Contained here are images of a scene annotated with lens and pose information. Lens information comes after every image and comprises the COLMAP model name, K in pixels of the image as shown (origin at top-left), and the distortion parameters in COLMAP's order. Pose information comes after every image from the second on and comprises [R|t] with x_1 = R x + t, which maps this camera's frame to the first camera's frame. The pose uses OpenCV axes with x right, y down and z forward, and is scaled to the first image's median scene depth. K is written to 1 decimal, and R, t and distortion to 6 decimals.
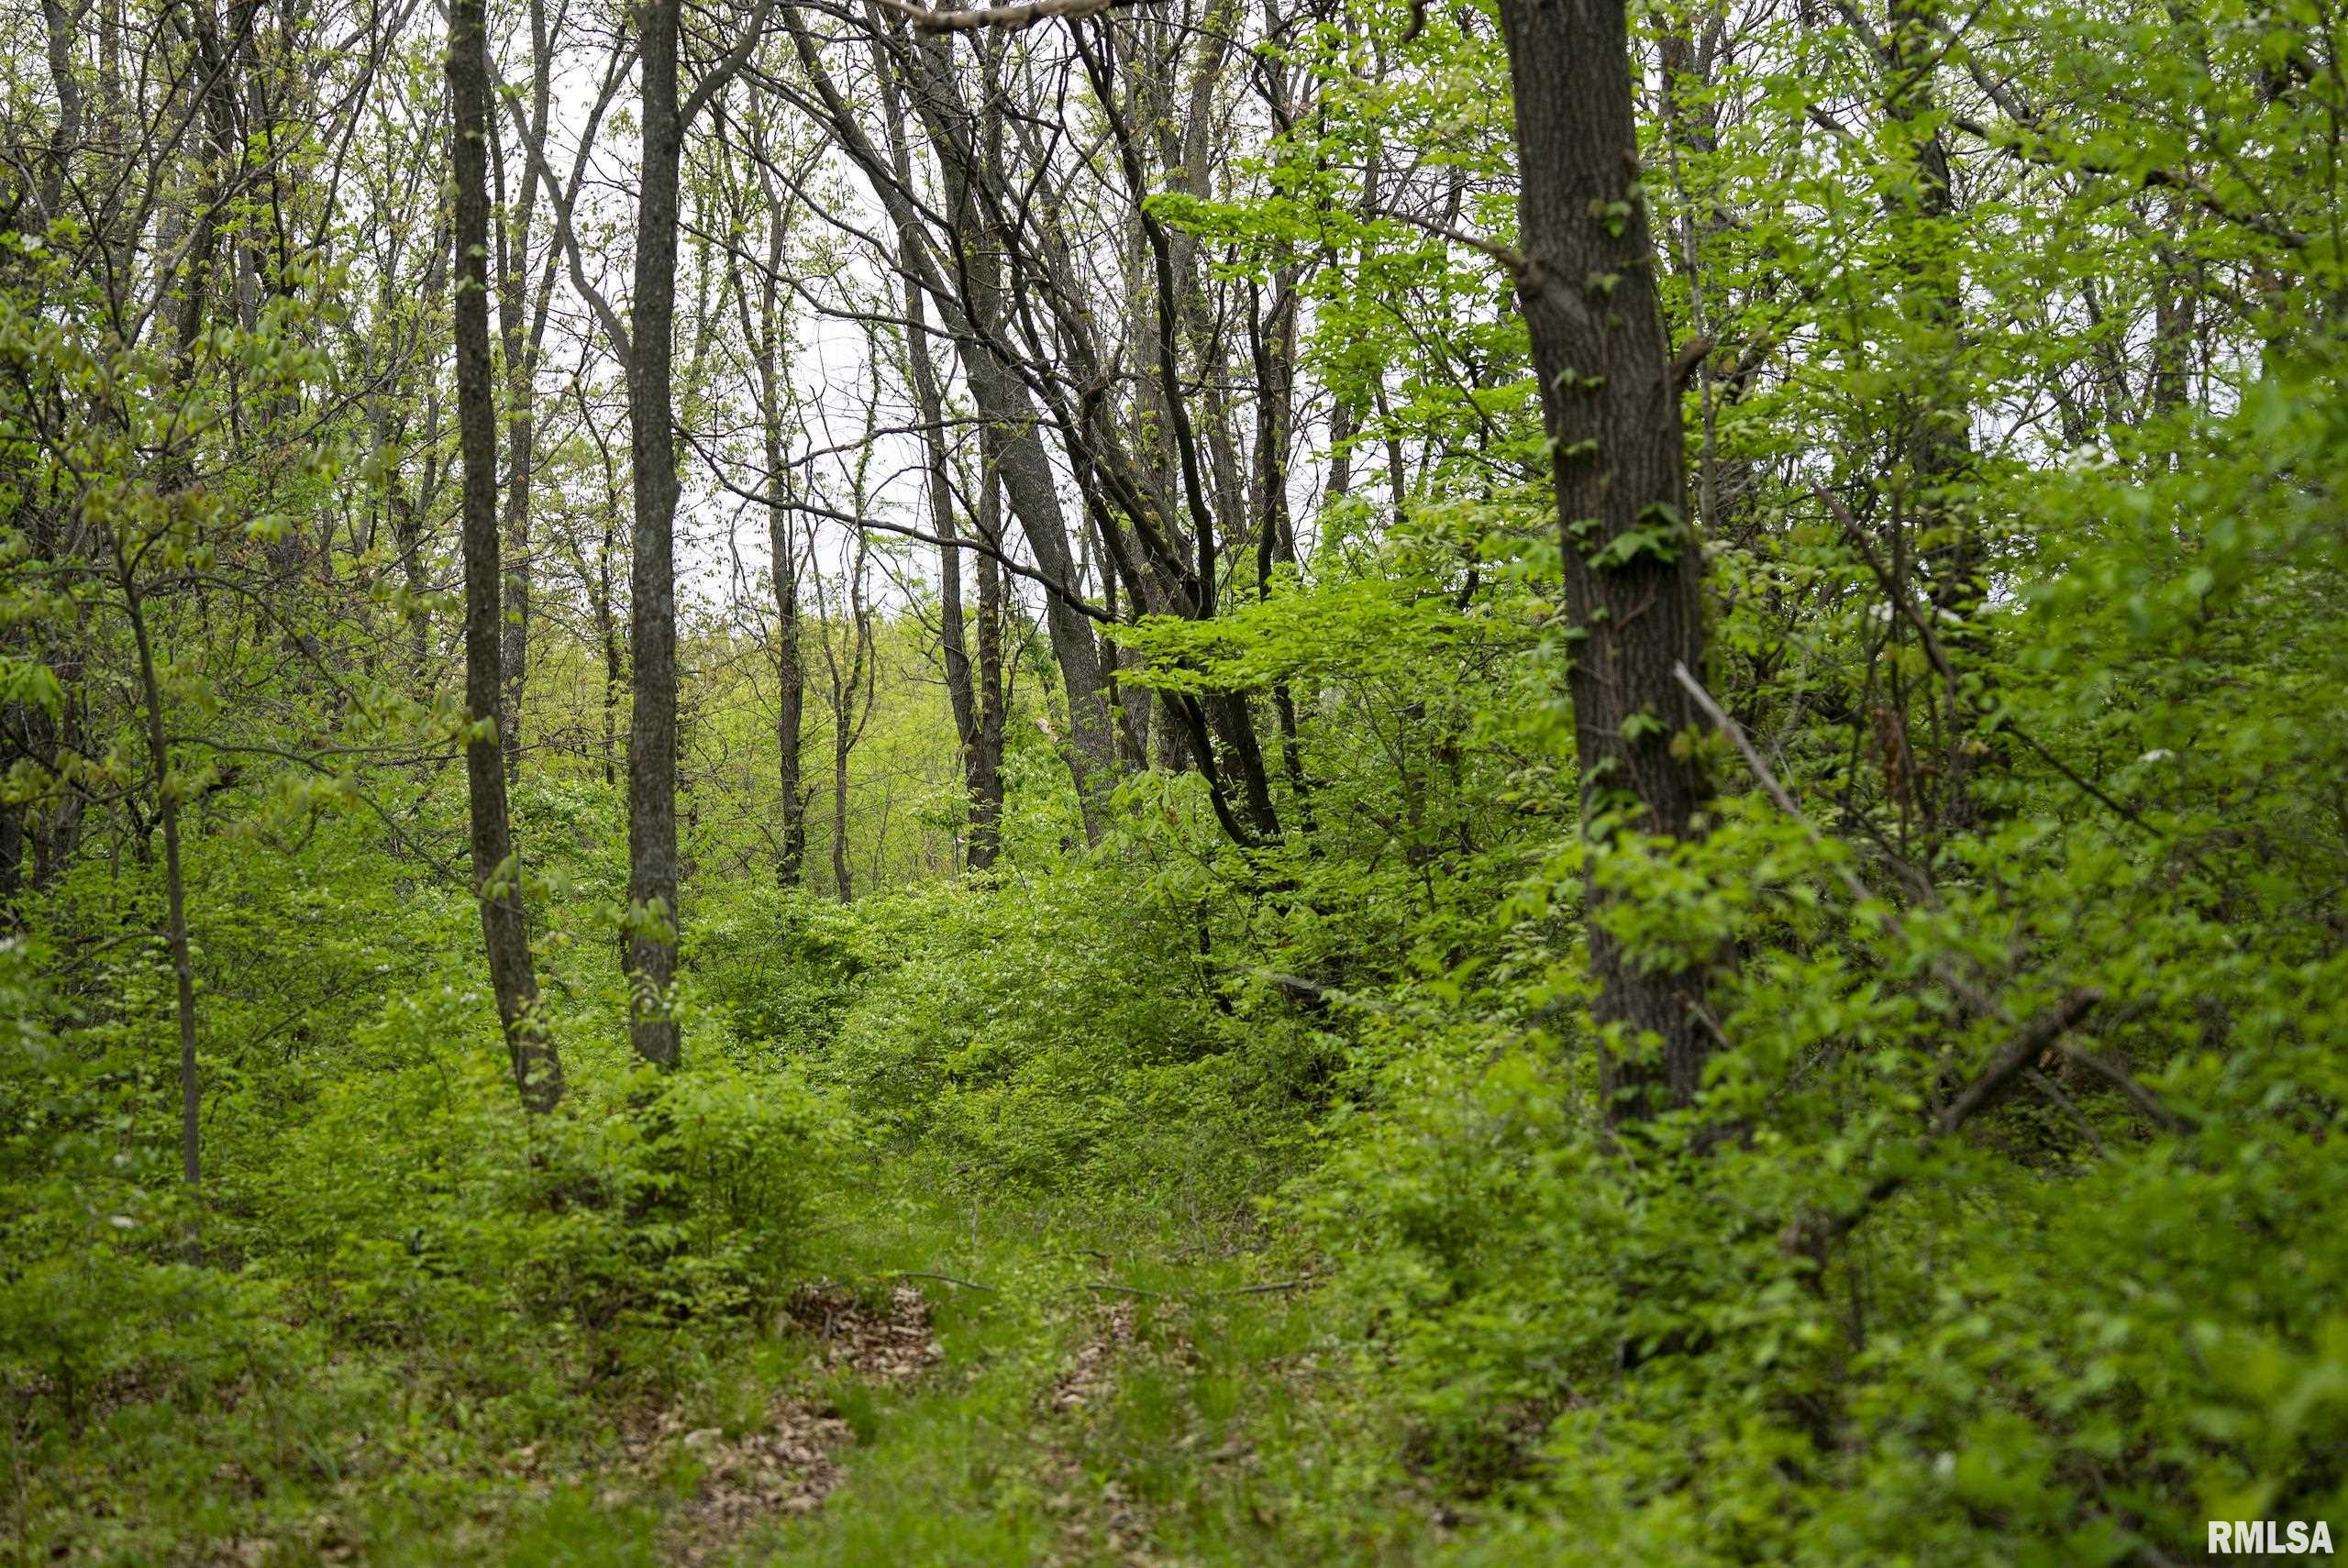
lens RADIAL K [[4717.1, 0, 1174.1], [0, 4717.1, 781.4], [0, 0, 1]] dist [-0.049391, 0.000000]
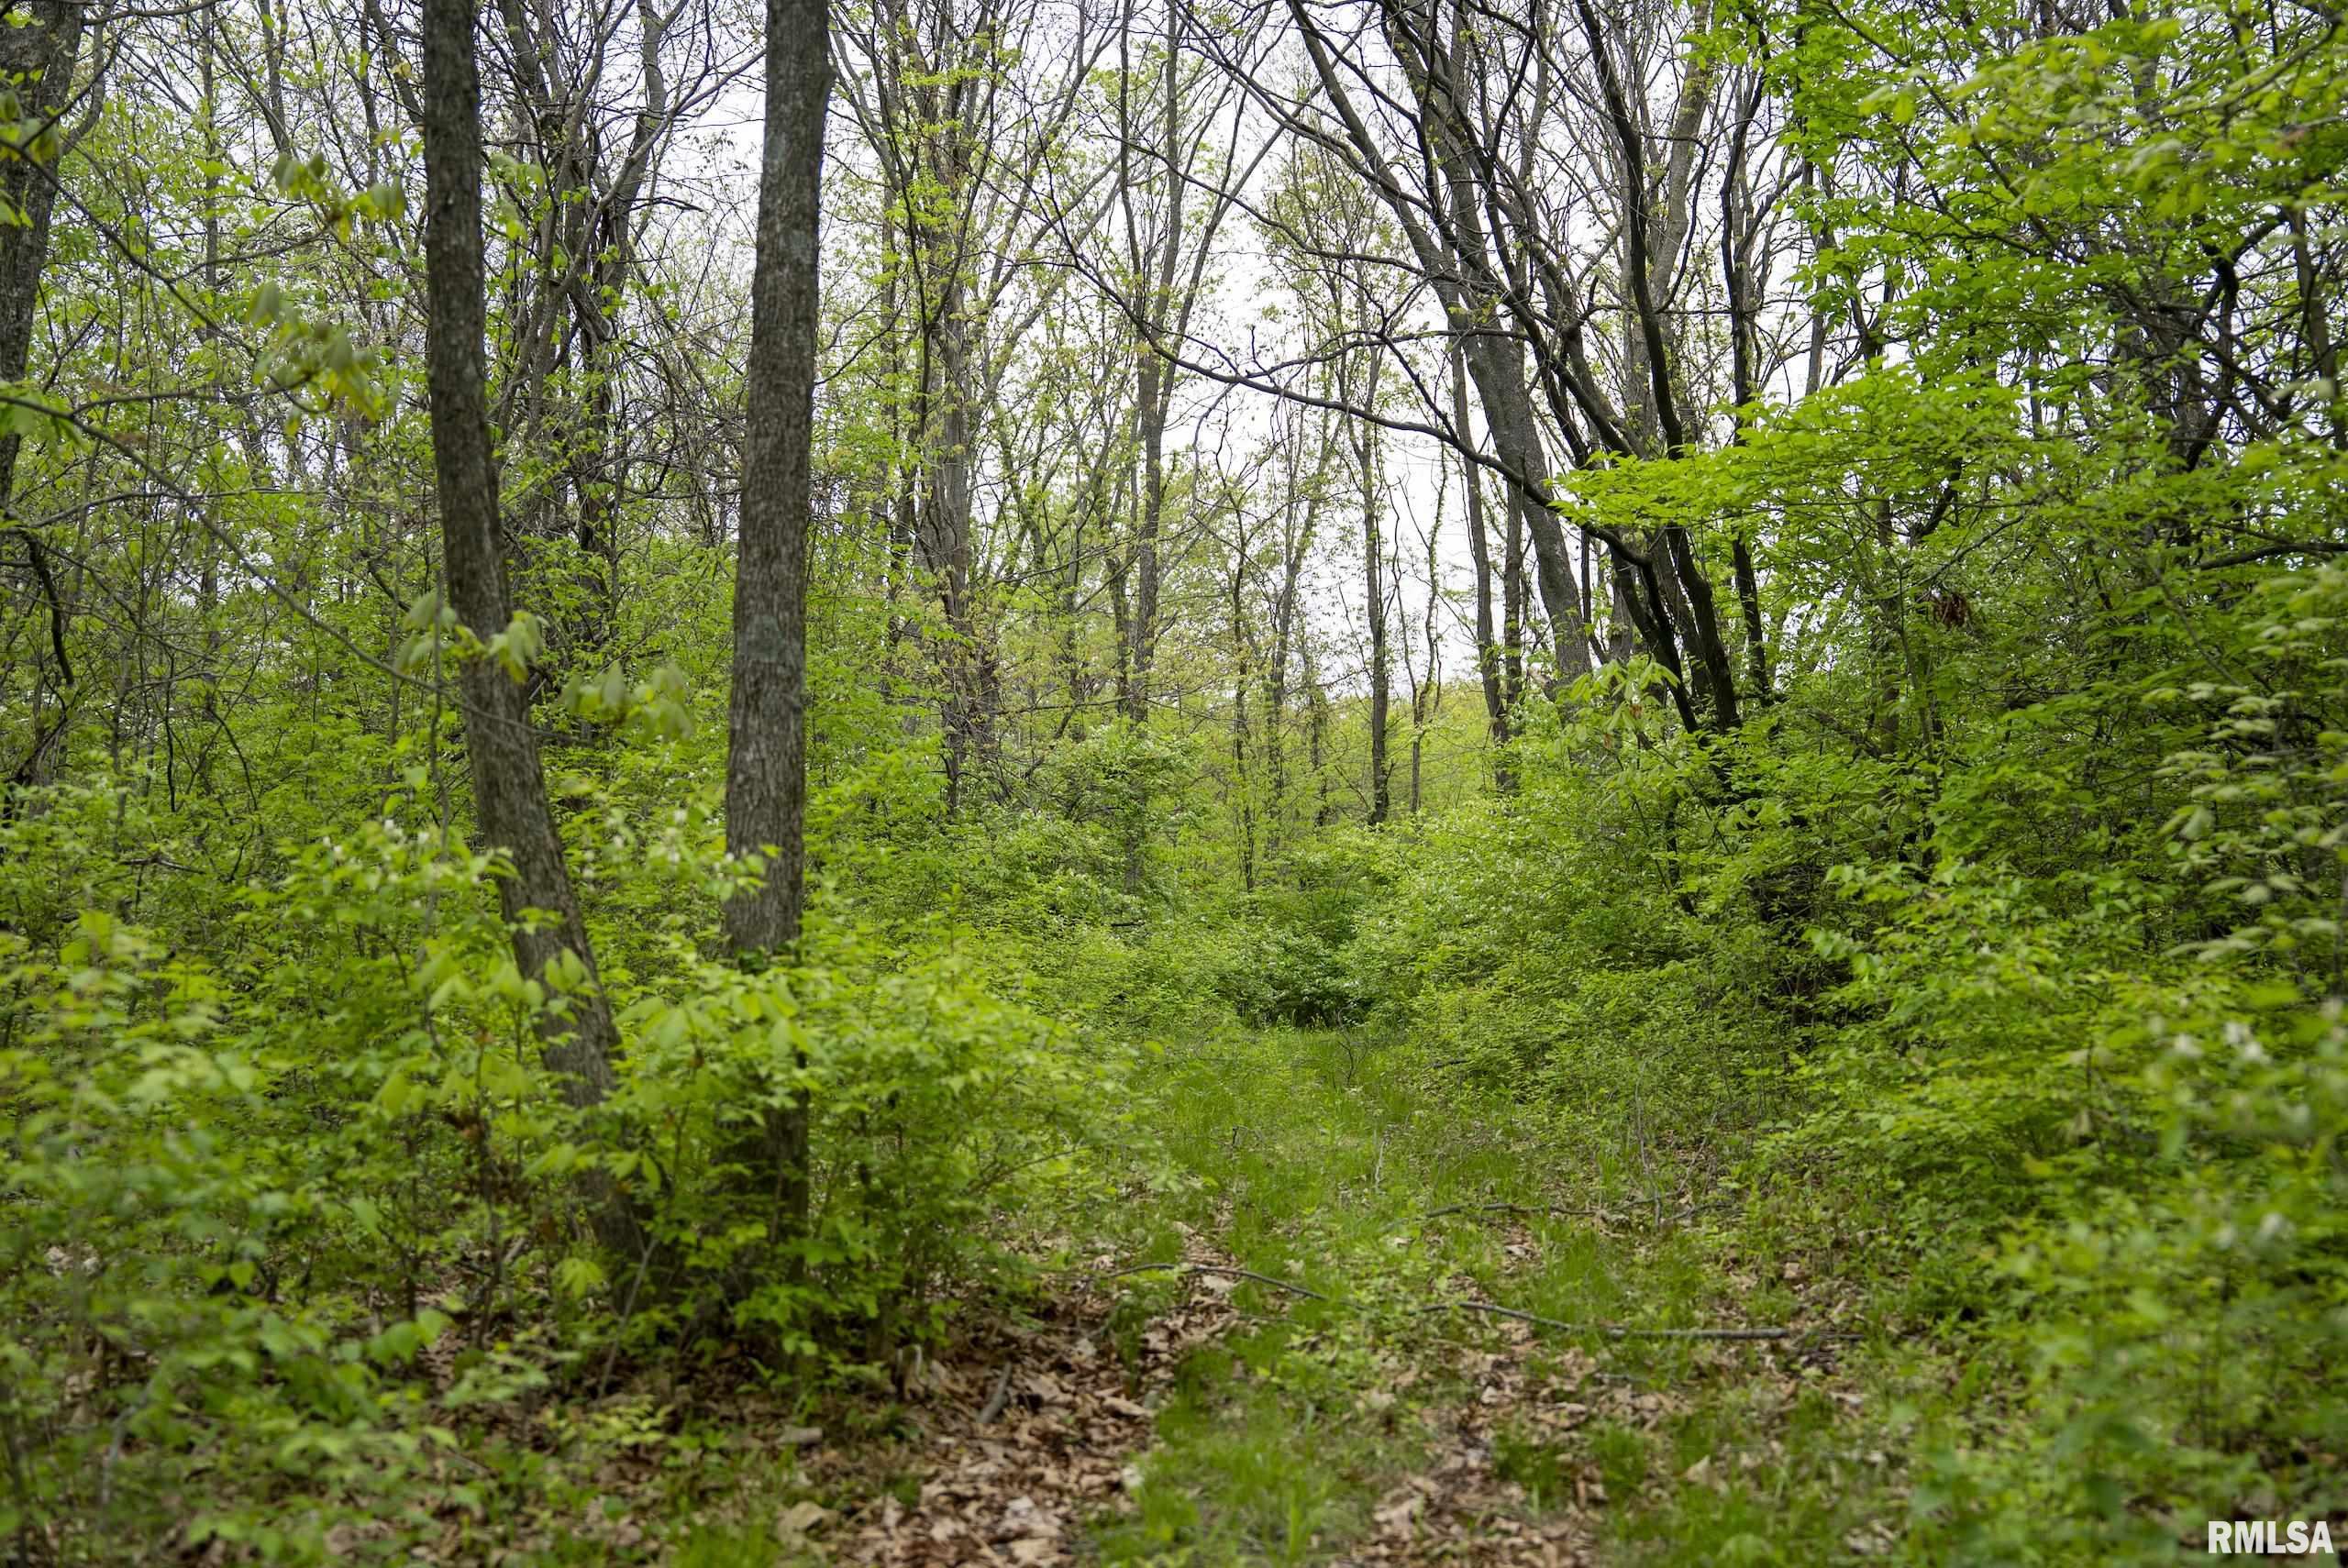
lens RADIAL K [[2576.3, 0, 1163.8], [0, 2576.3, 797.0], [0, 0, 1]] dist [0.020571, 0.000000]
pose [[0.981038, 0.007816, -0.193659, 0.006482], [-0.008540, 0.999959, -0.002904, 0.024339], [0.193628, 0.004503, 0.981065, 0.417653]]
